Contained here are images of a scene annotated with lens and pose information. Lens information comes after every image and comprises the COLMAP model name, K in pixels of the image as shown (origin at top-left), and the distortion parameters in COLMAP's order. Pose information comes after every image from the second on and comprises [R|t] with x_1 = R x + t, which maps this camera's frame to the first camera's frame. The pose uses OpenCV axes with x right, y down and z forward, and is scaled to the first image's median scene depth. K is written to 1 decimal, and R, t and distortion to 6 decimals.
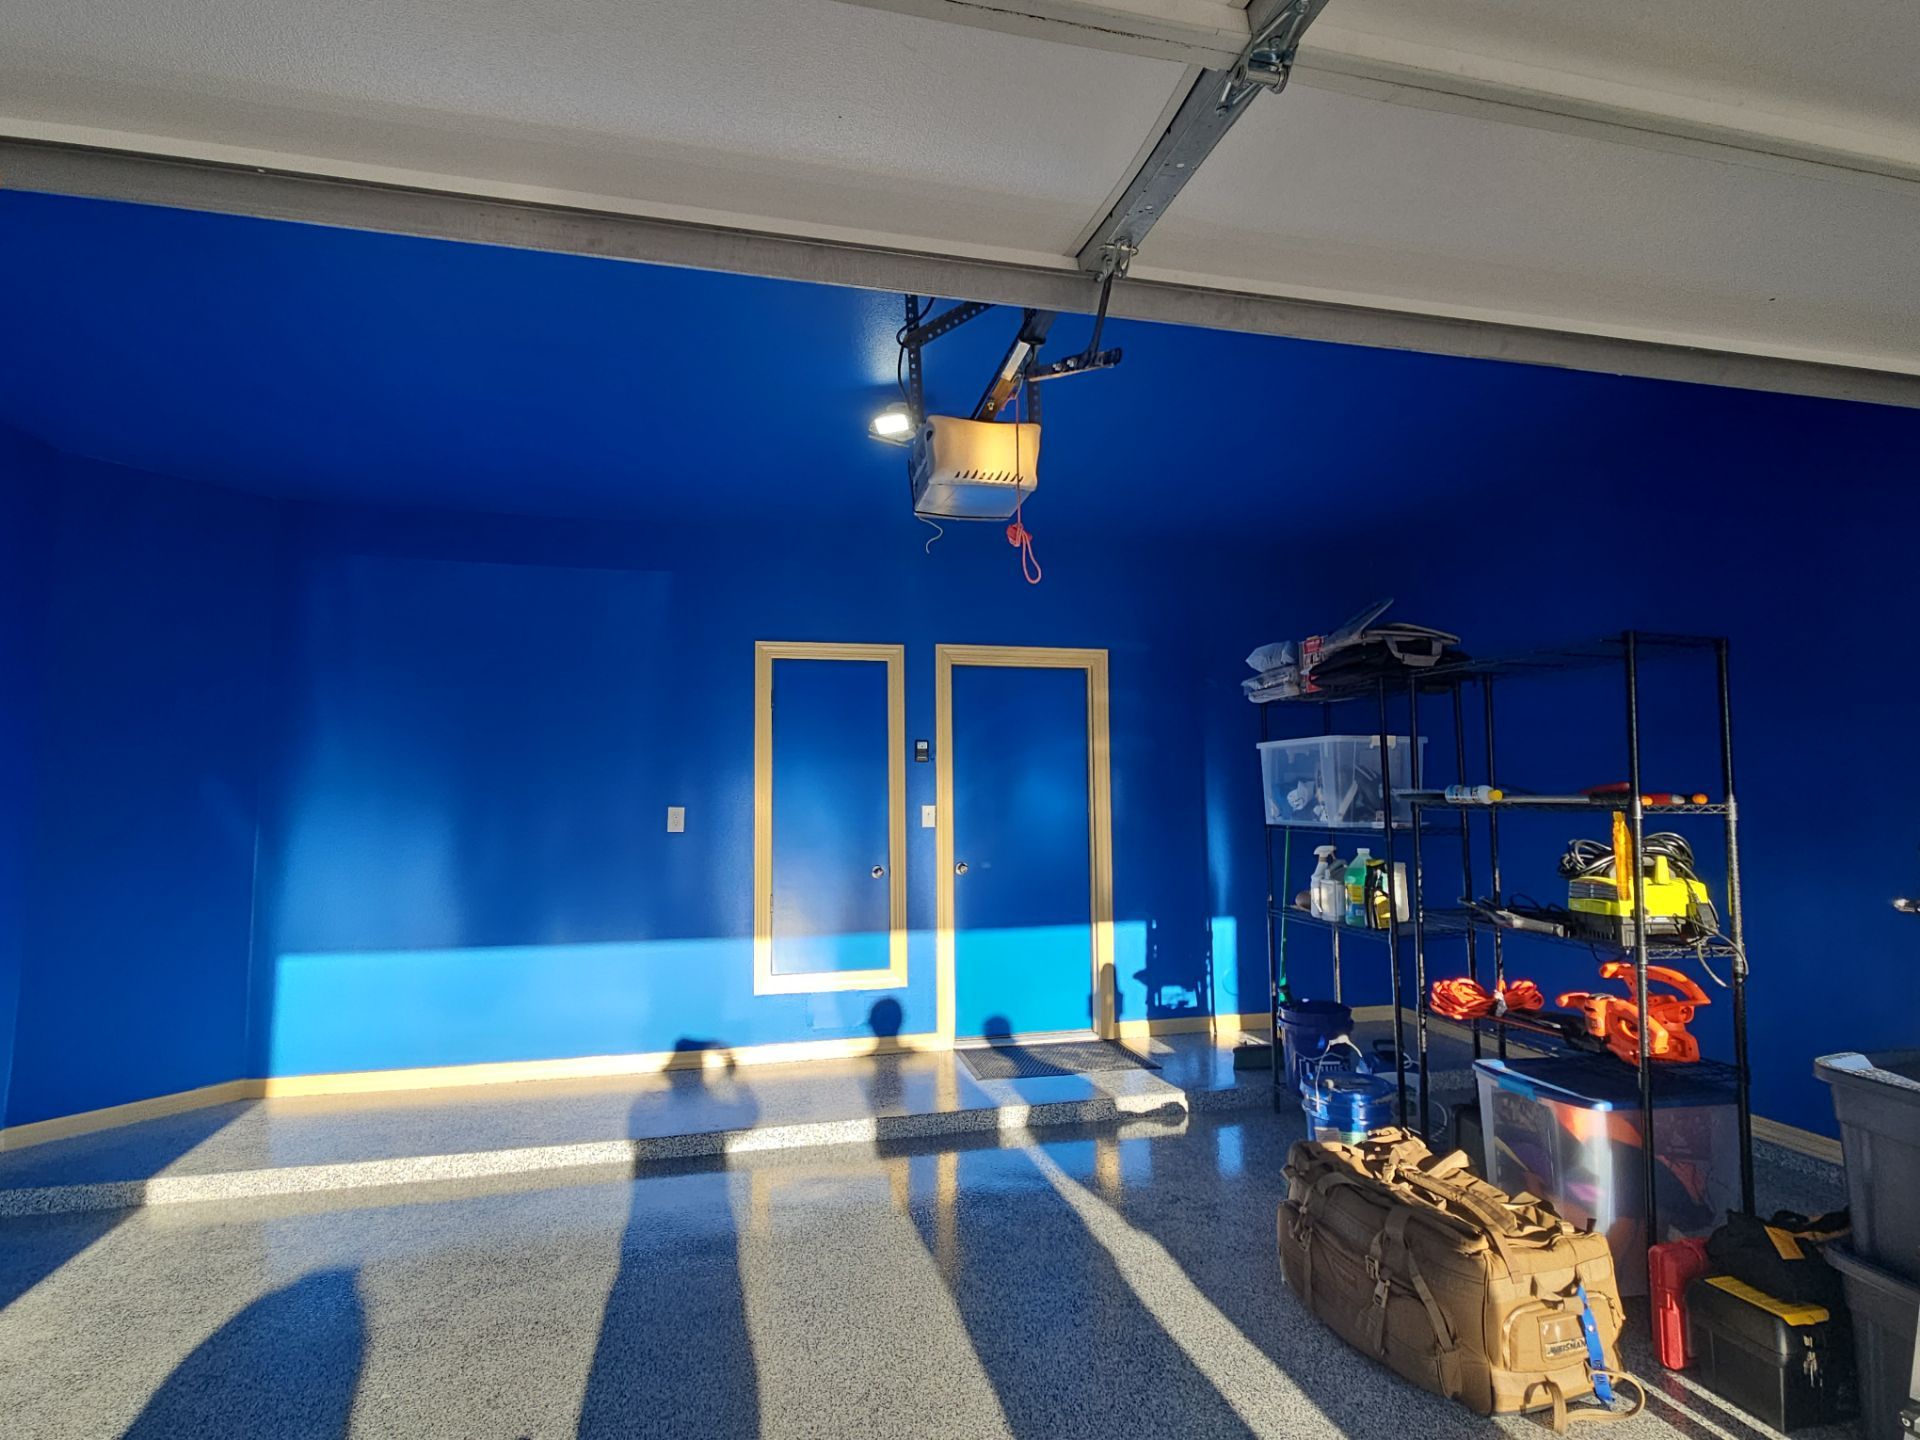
lens RADIAL K [[1004.0, 0, 961.5], [0, 1004.0, 717.2], [0, 0, 1]] dist [0.008351, 0.001209]
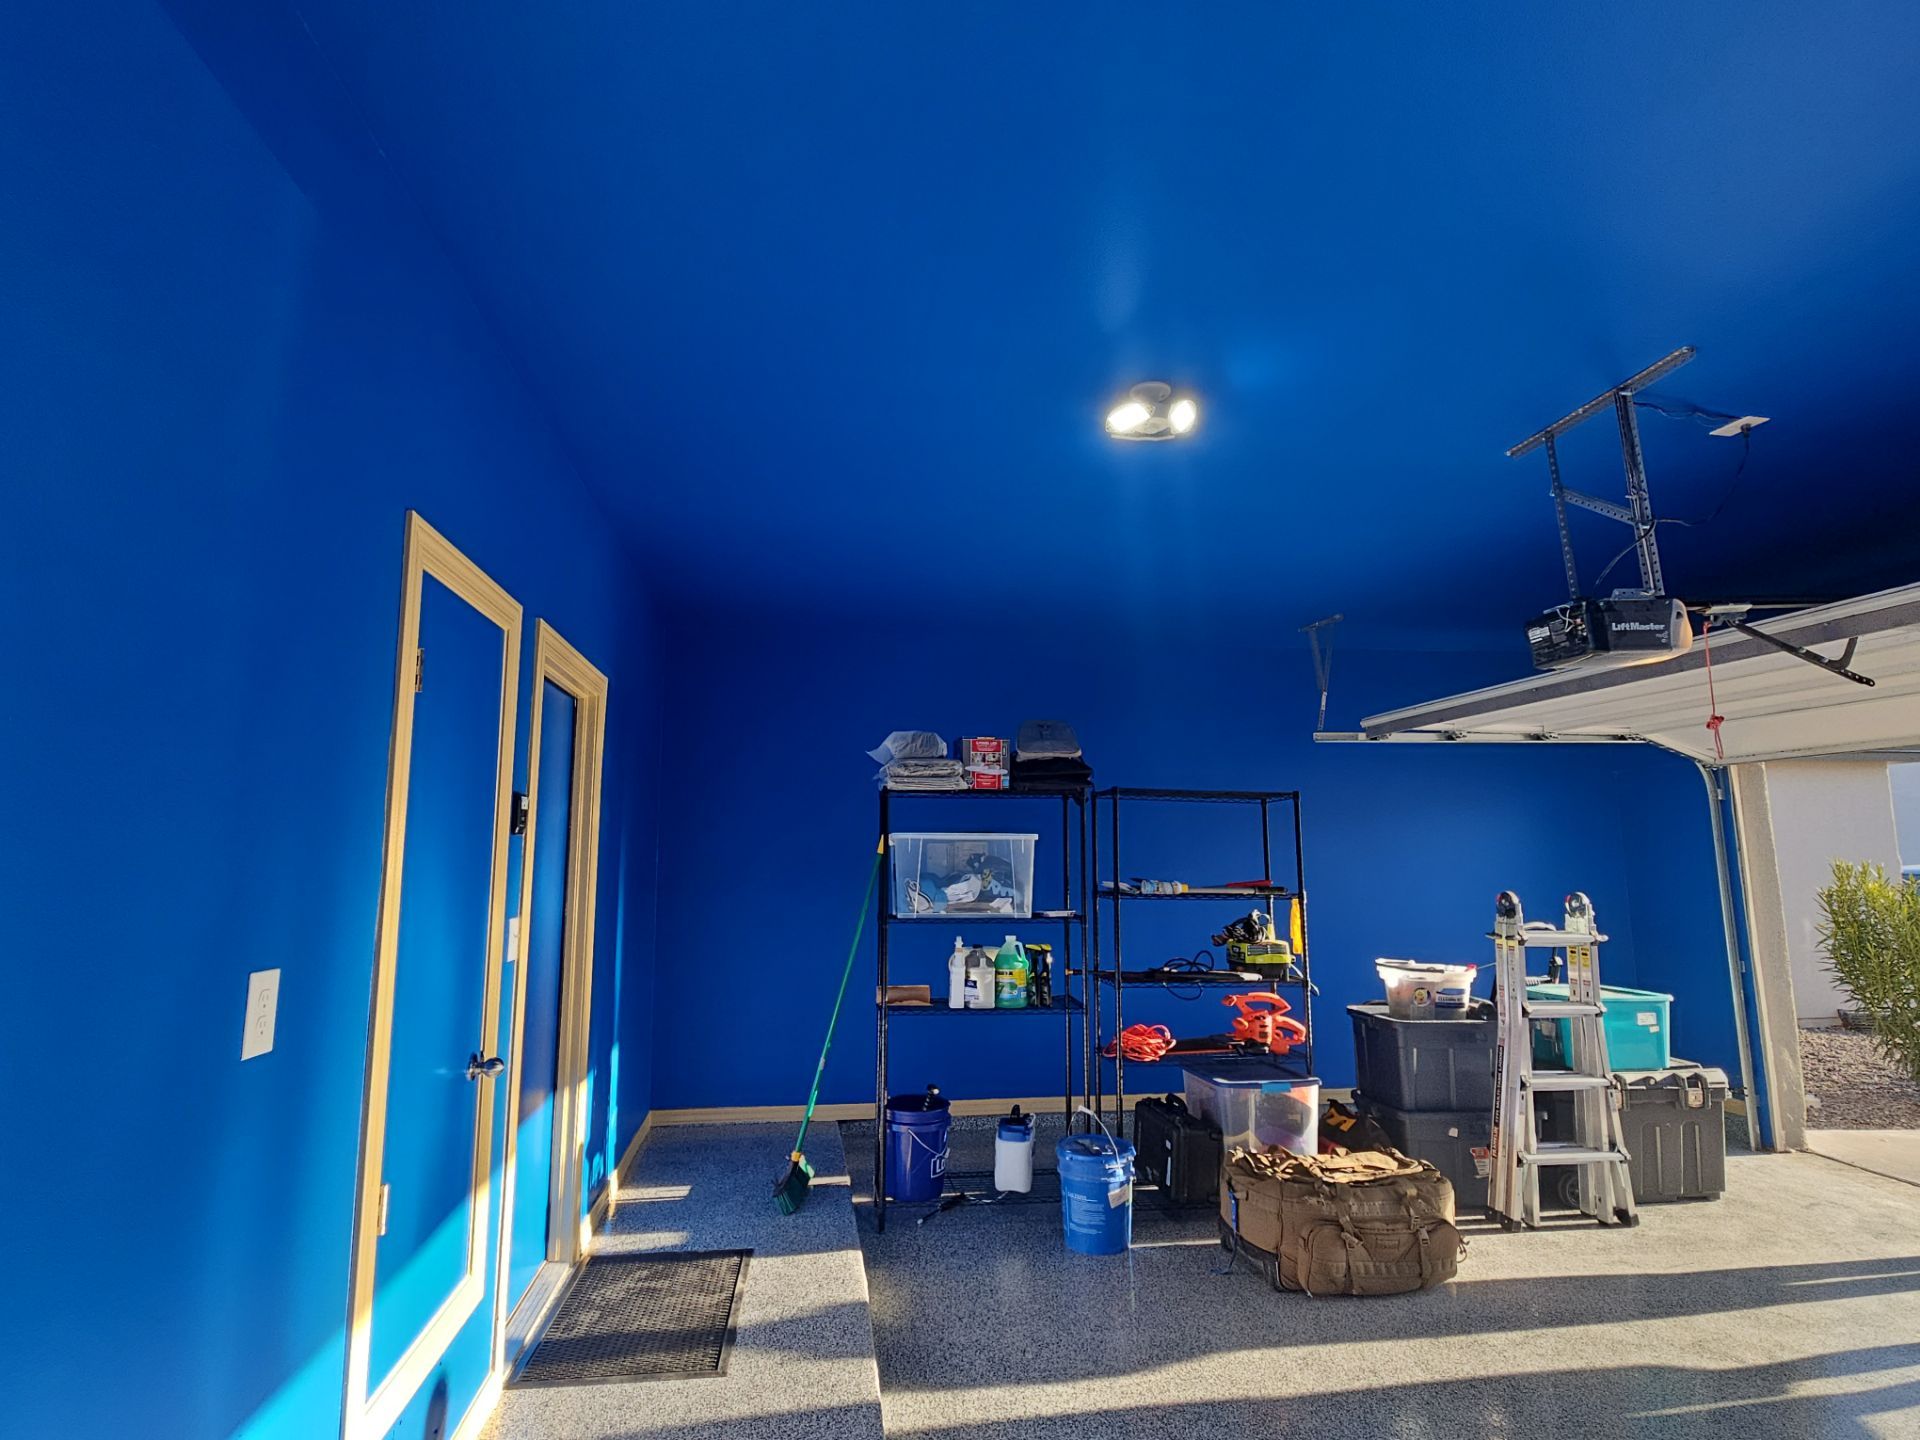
lens RADIAL K [[1004.0, 0, 957.3], [0, 1004.0, 726.0], [0, 0, 1]] dist [0.008351, 0.001209]
pose [[0.081204, 0.133607, 0.987702, -0.716206], [-0.082642, 0.988465, -0.126916, 0.046942], [-0.993265, -0.071319, 0.091309, 0.957063]]
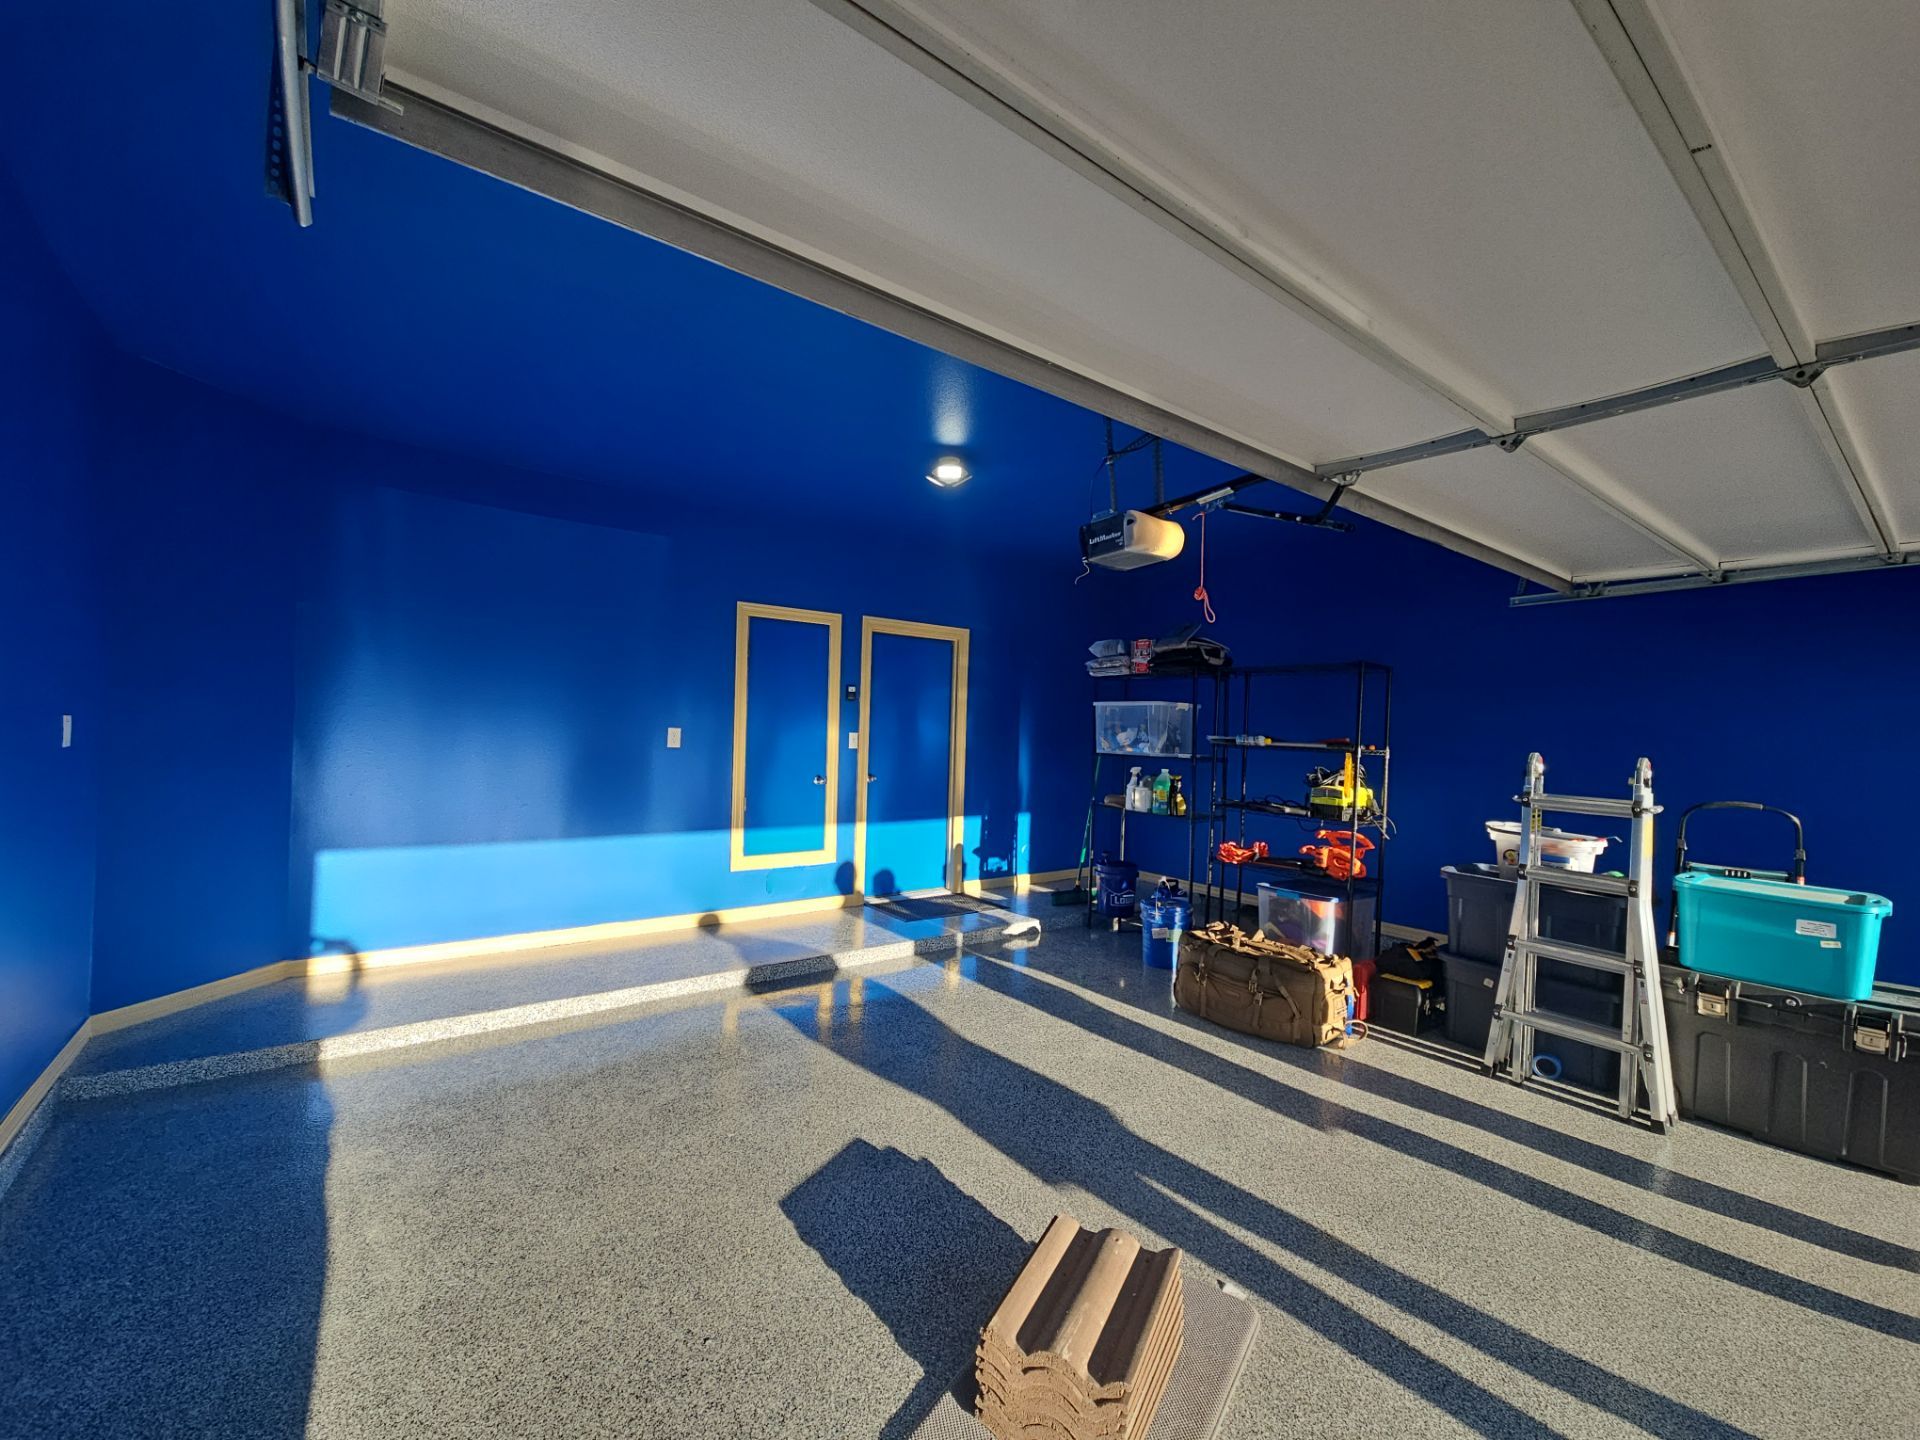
lens RADIAL K [[799.5, 0, 960.0], [0, 799.5, 727.7], [0, 0, 1]] dist [0.025209, -0.000401]
pose [[0.915936, 0.036967, 0.399619, -0.444495], [-0.069478, 0.995319, 0.067174, -0.004412], [-0.395265, -0.089292, 0.914217, -0.080847]]
